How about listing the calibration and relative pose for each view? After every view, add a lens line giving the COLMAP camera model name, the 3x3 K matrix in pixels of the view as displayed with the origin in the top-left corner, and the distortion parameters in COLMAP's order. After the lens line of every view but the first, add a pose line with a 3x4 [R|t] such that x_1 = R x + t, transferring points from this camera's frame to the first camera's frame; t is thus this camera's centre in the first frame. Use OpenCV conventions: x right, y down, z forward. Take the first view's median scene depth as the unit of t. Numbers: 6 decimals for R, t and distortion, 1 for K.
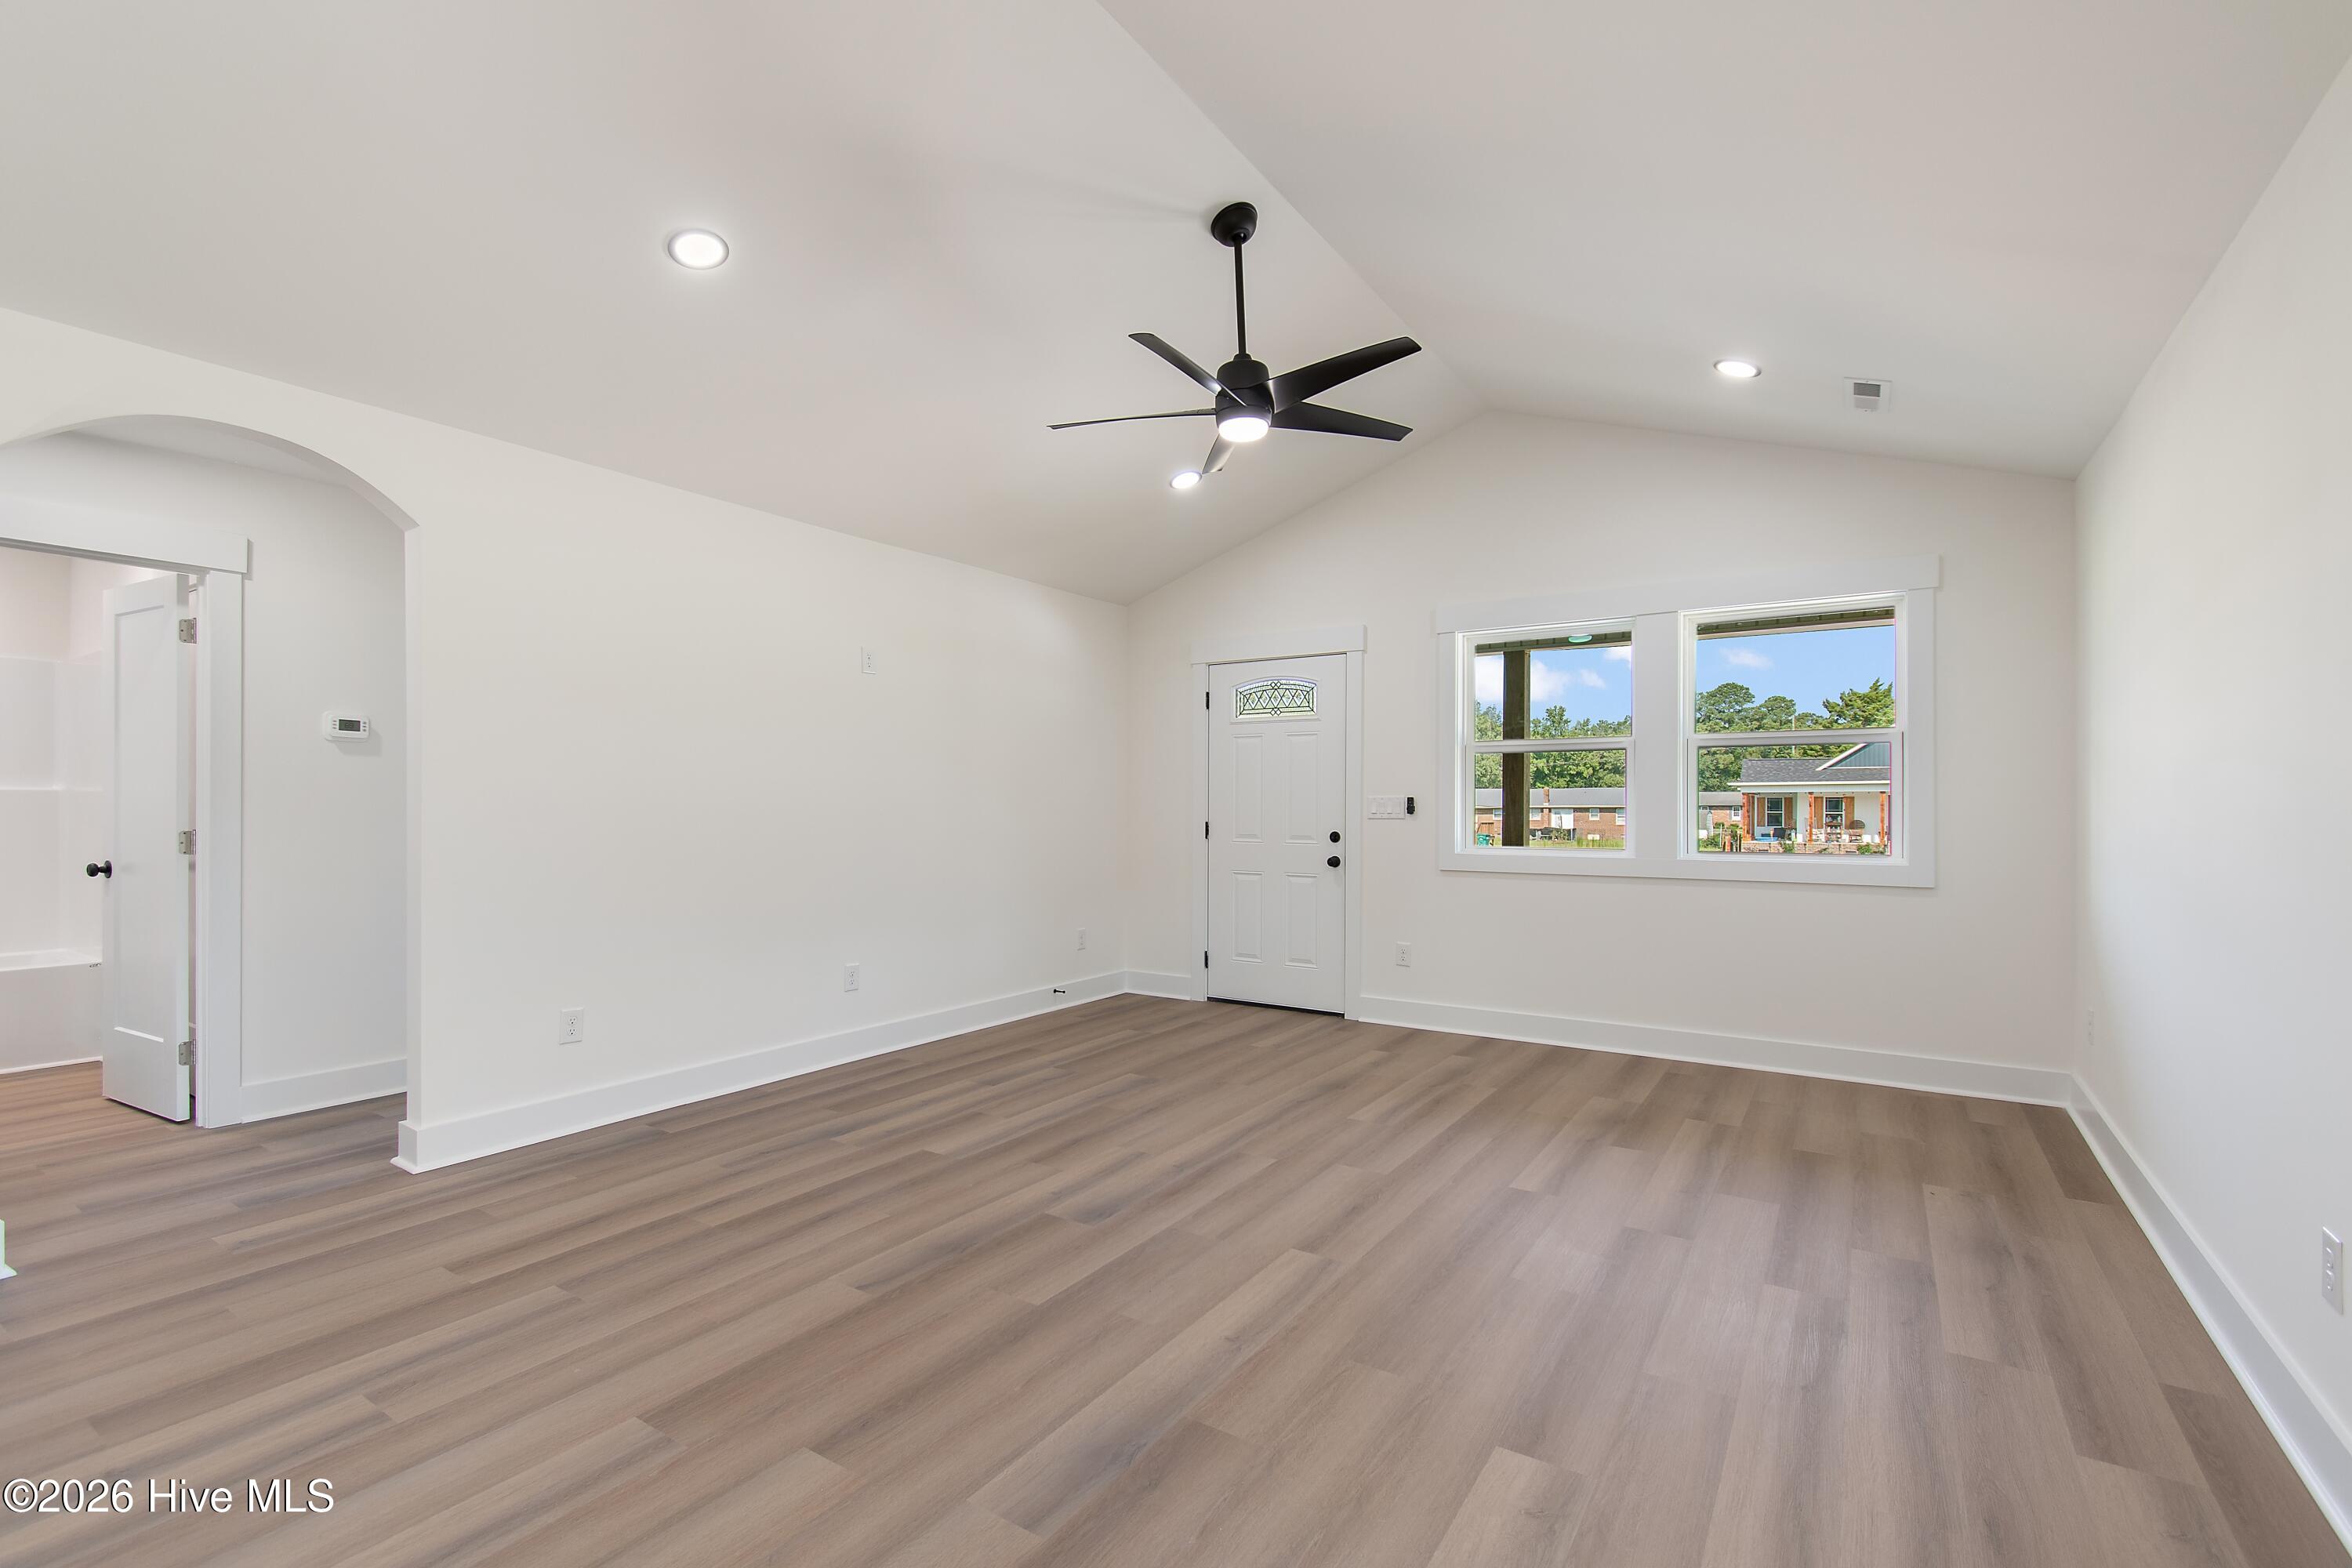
lens RADIAL K [[1042.0, 0, 1165.3], [0, 1042.0, 805.9], [0, 0, 1]] dist [0.005224, -0.001230]
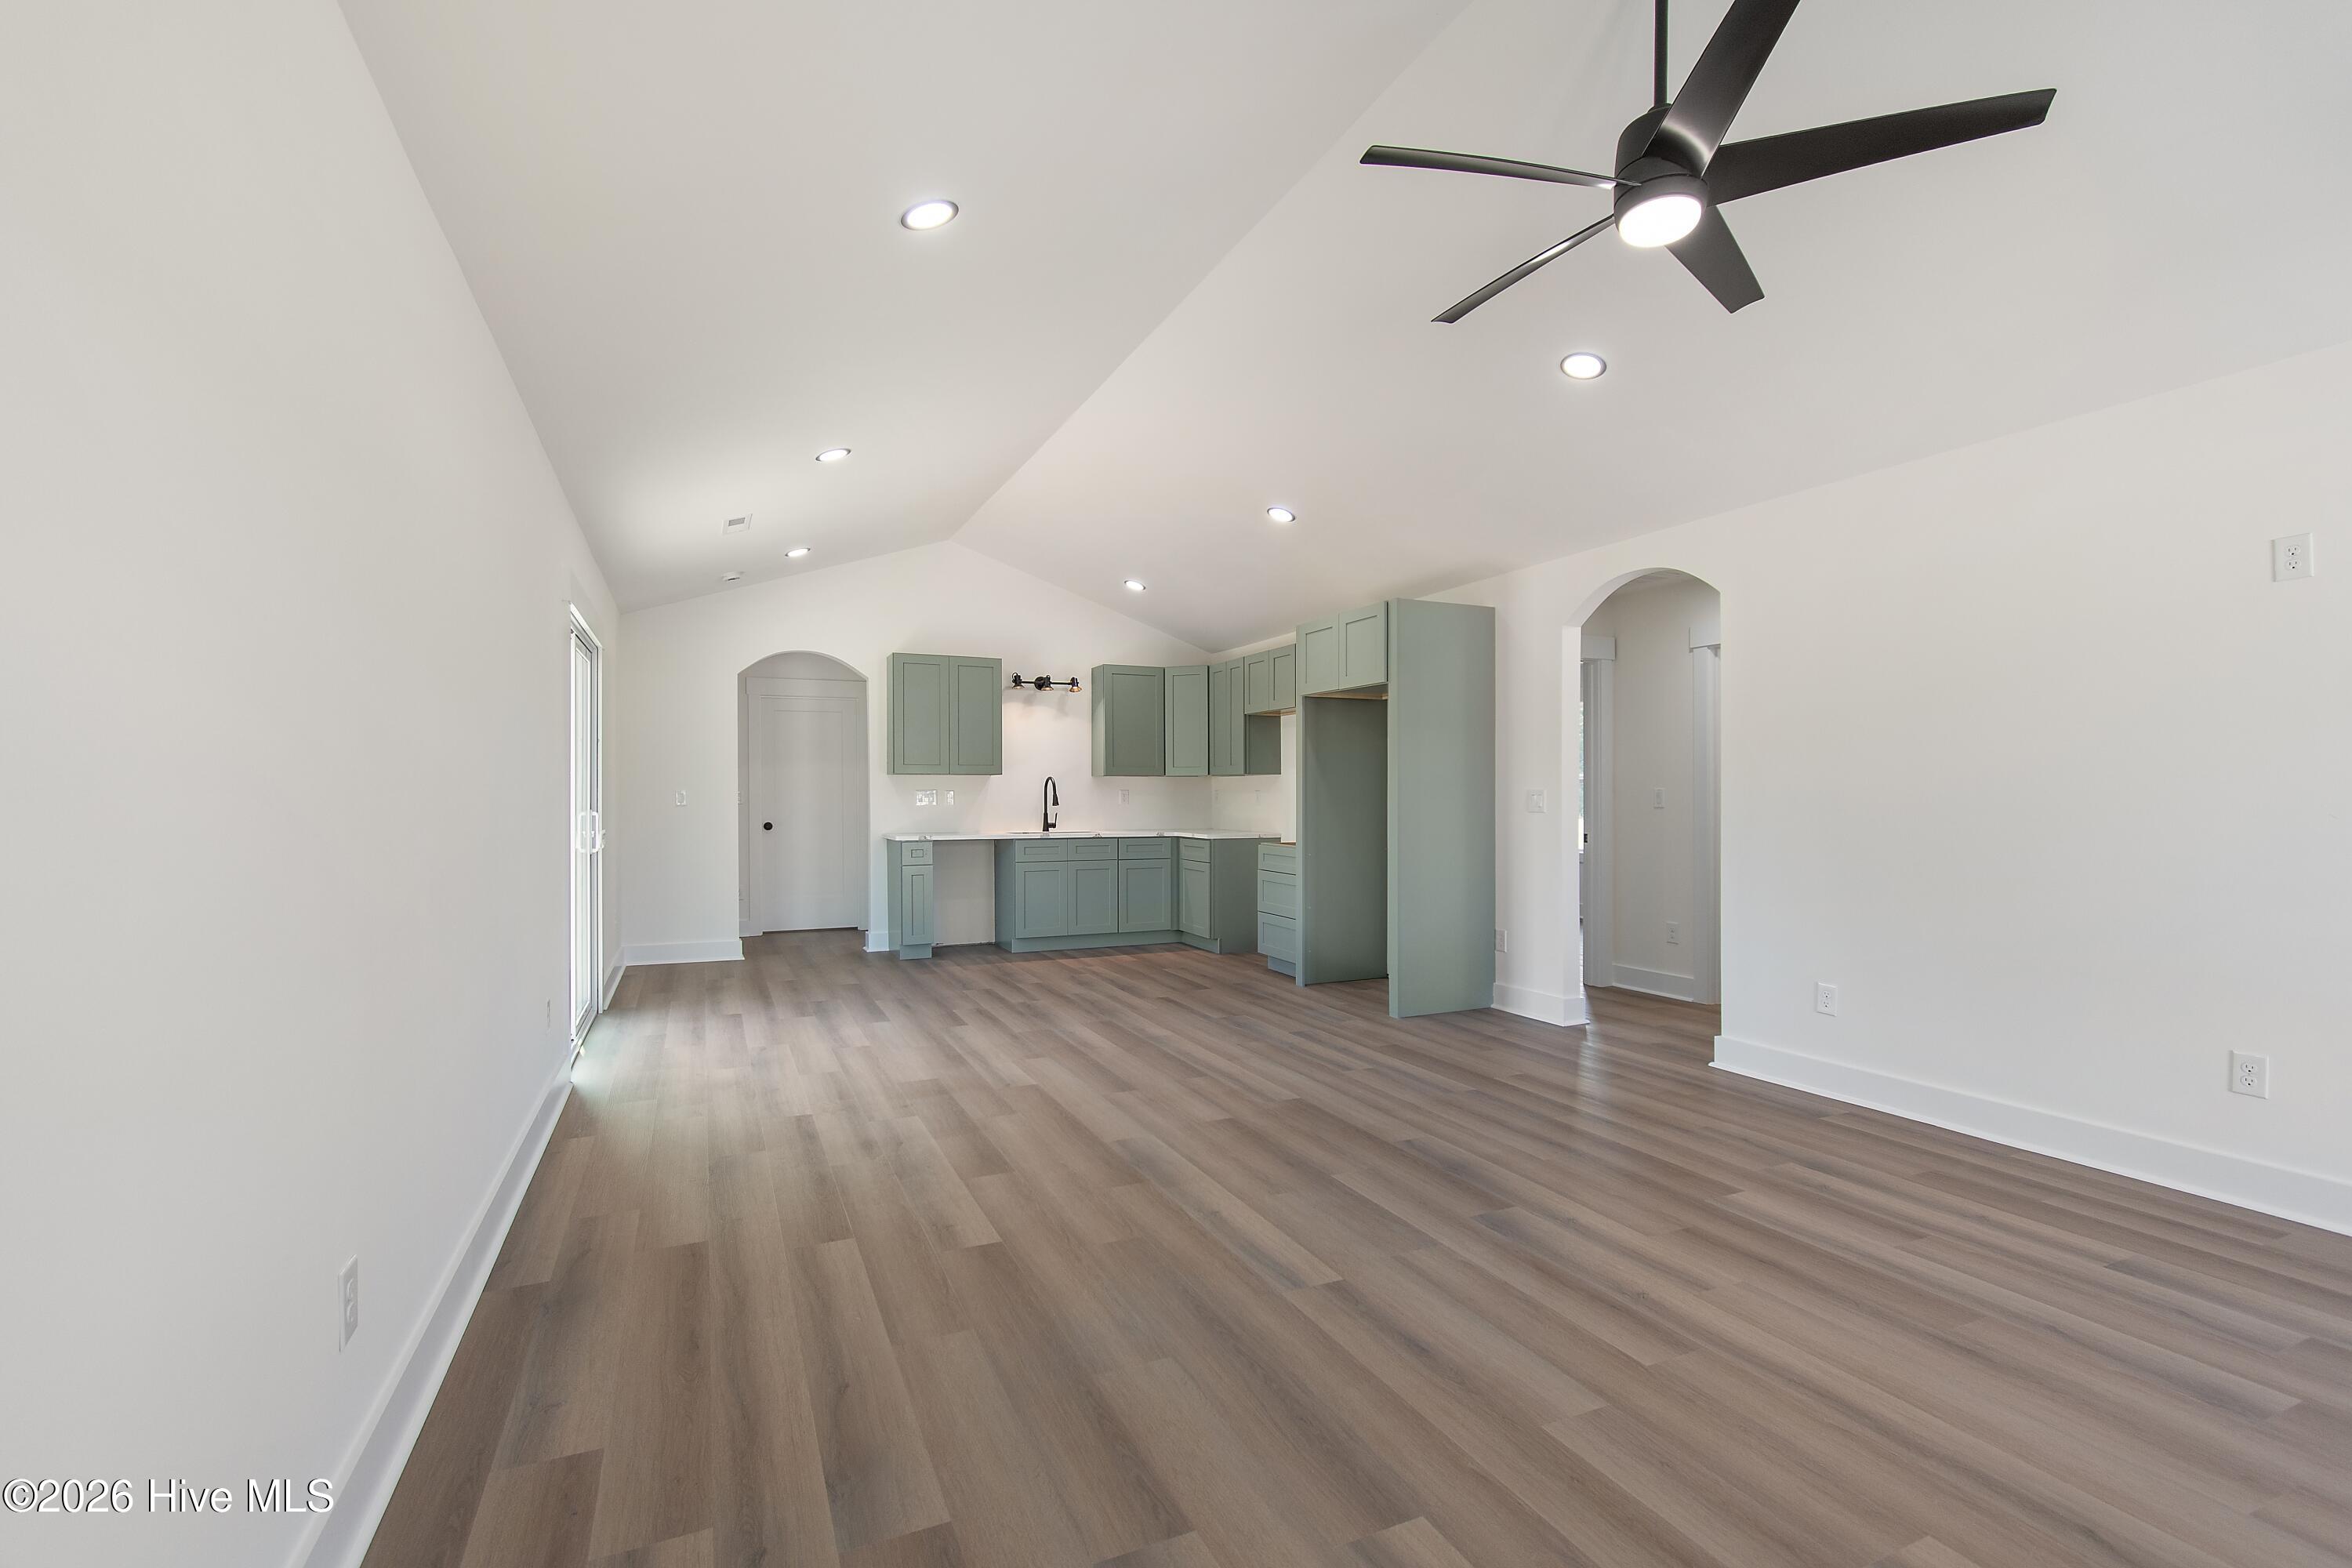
lens RADIAL K [[1042.0, 0, 1190.6], [0, 1042.0, 793.5], [0, 0, 1]] dist [0.005224, -0.001230]
pose [[-0.514813, -0.002678, -0.857298, 0.717930], [-0.001963, 0.999996, -0.001945, -0.001441], [0.857300, 0.000681, -0.514817, 0.994080]]
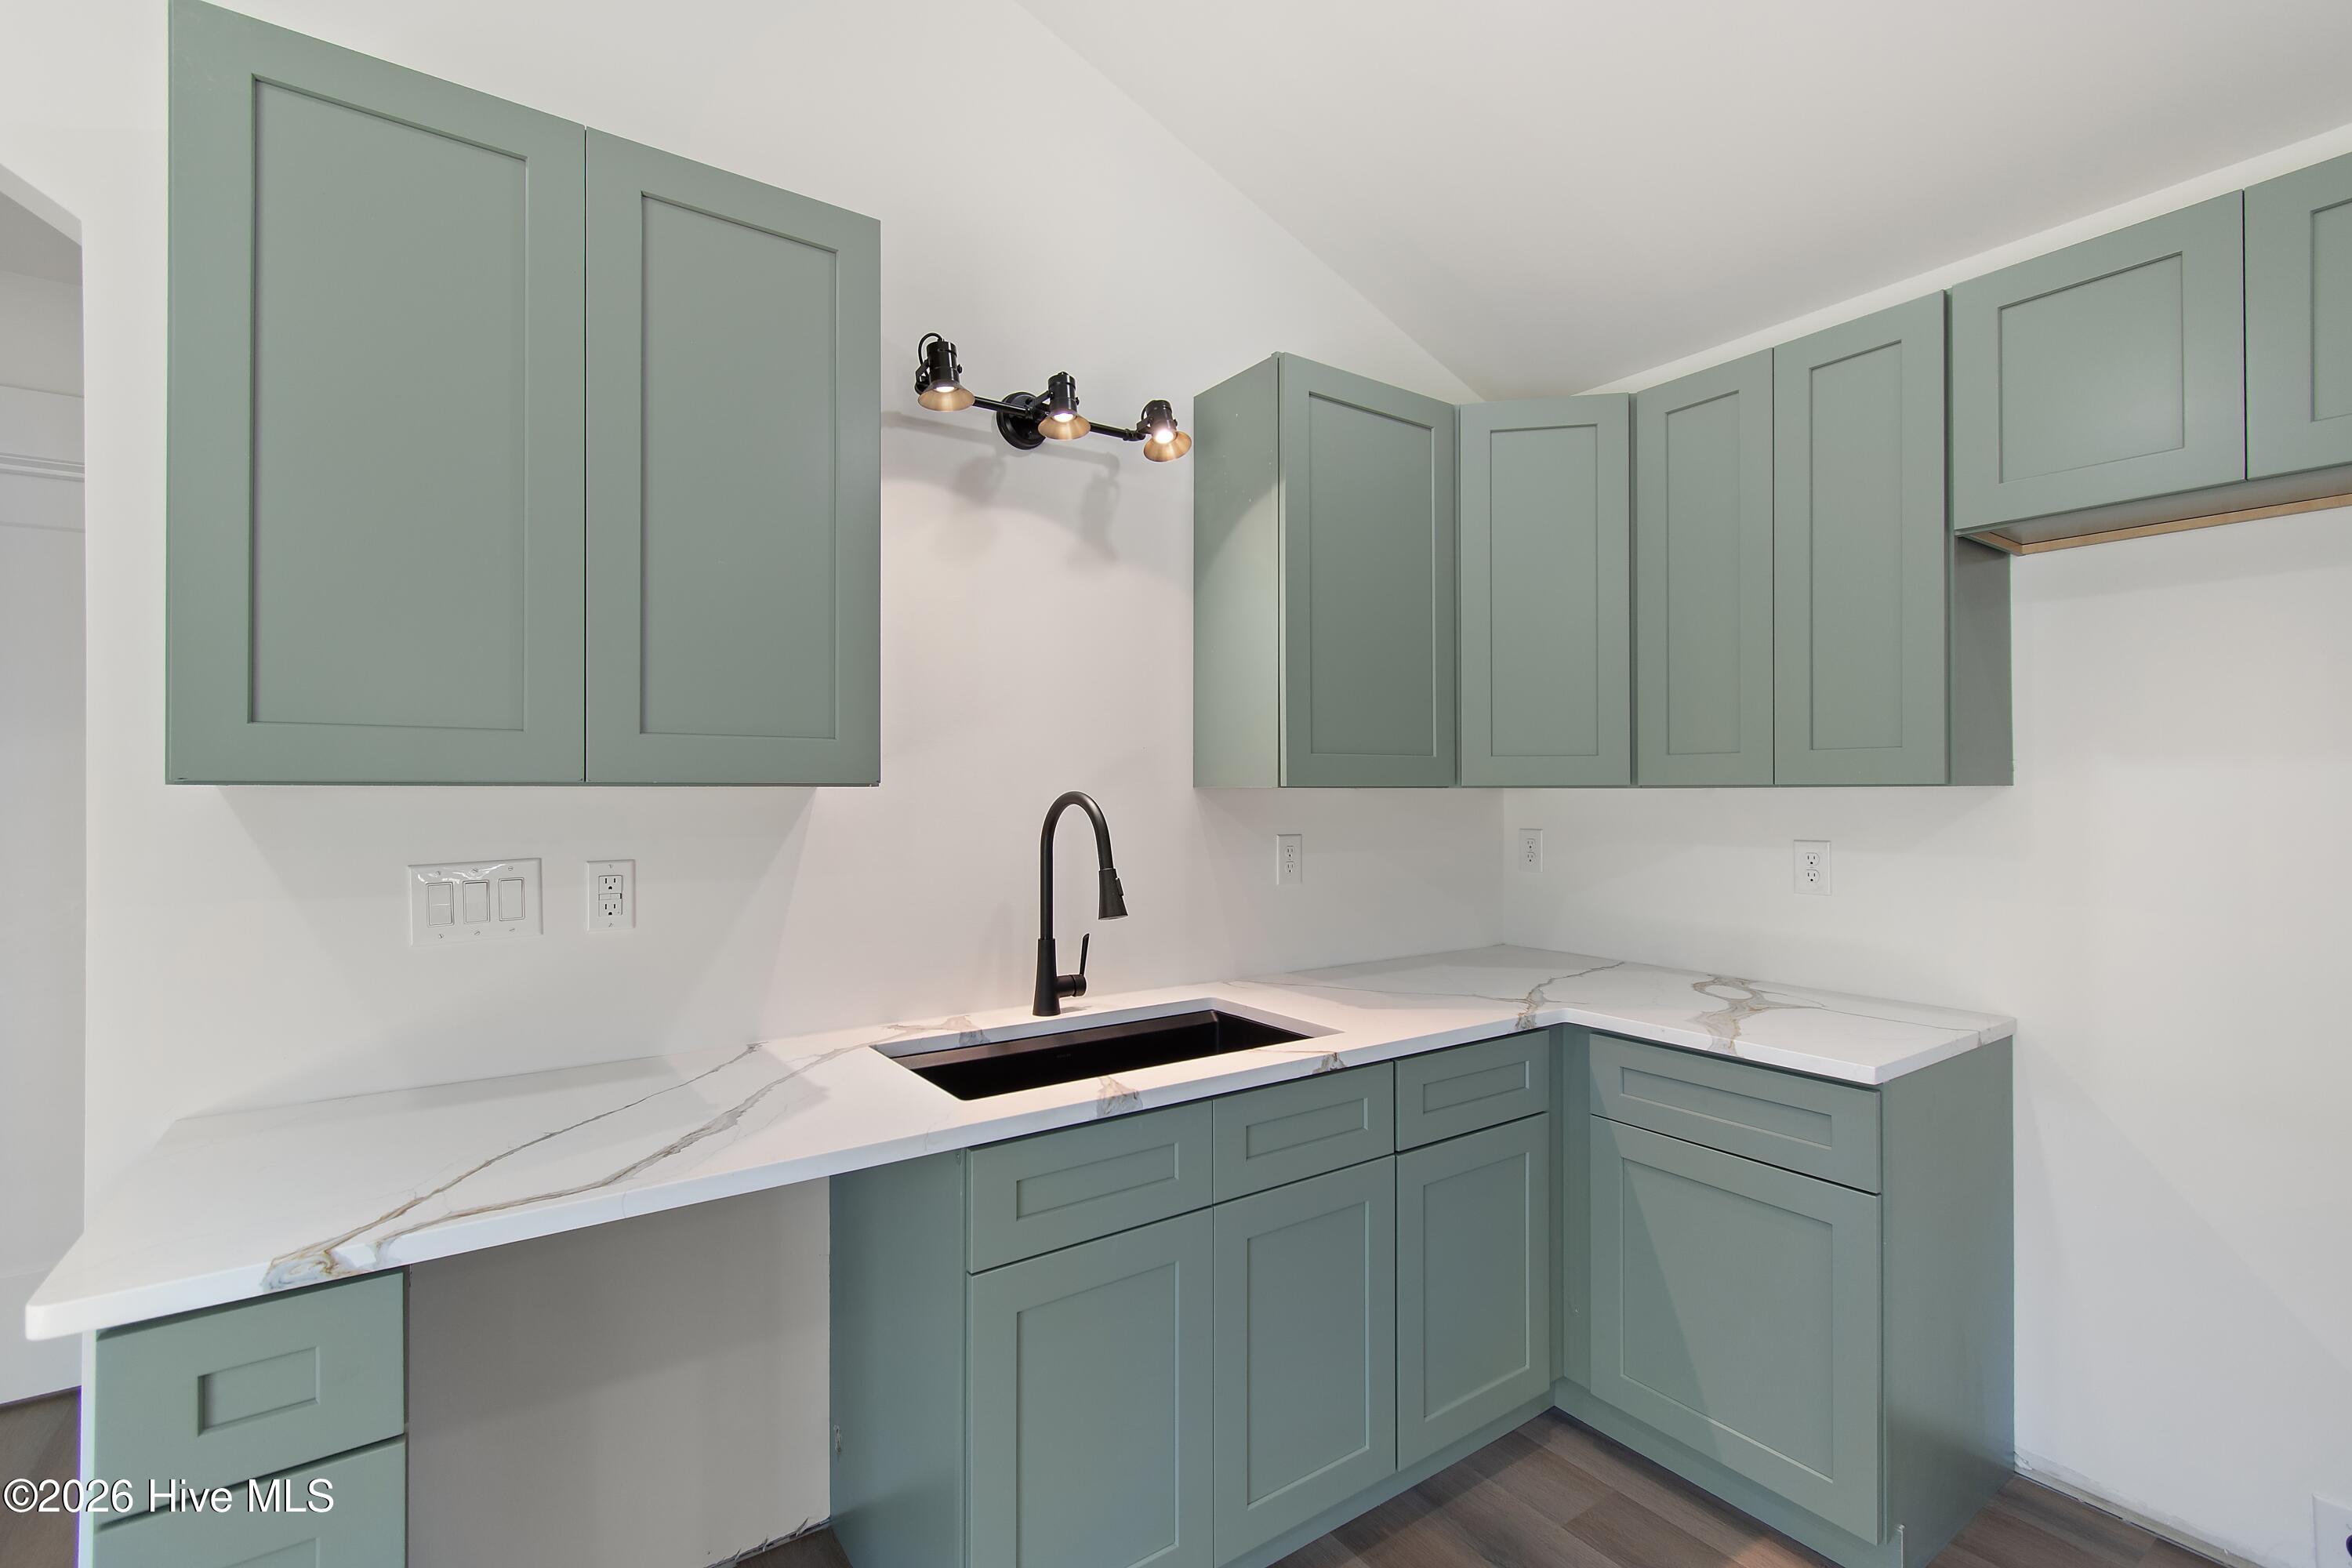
lens RADIAL K [[1042.0, 0, 1185.3], [0, 1042.0, 784.9], [0, 0, 1]] dist [0.005224, -0.001230]
pose [[-0.352283, -0.007476, -0.935863, -0.546998], [-0.002625, 0.999972, -0.007000, -0.040853], [0.935890, -0.000009, -0.352293, -0.160065]]
